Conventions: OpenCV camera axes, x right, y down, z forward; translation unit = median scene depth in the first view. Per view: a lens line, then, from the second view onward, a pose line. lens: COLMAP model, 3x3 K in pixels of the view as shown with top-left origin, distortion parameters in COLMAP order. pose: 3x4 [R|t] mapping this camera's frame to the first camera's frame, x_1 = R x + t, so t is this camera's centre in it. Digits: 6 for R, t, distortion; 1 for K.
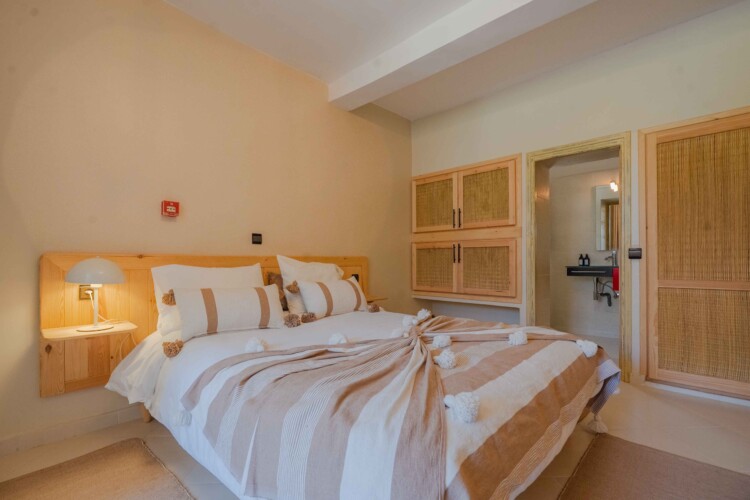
lens RADIAL K [[342.2, 0, 375.5], [0, 342.2, 261.0], [0, 0, 1]] dist [-0.000972, 0.000031]
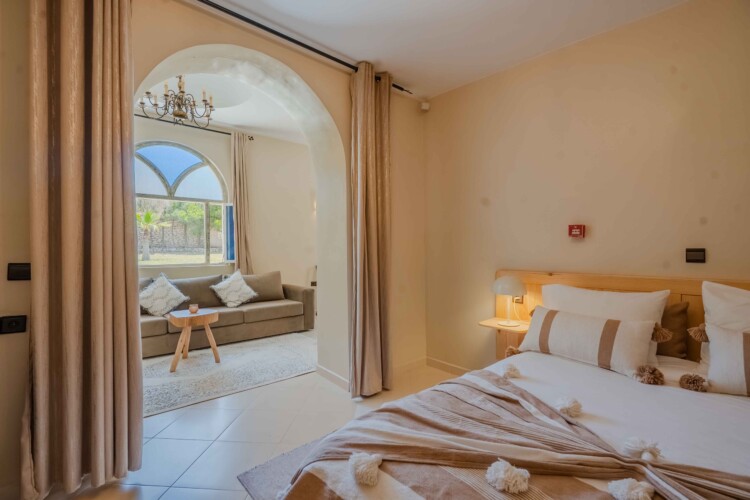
lens RADIAL K [[339.4, 0, 375.0], [0, 339.4, 250.0], [0, 0, 1]] dist [-0.007130, 0.000176]
pose [[-0.093585, 0.005079, -0.995598, 0.811476], [0.005948, 0.999972, 0.004542, -0.156165], [0.995594, -0.005497, -0.093613, 0.713518]]
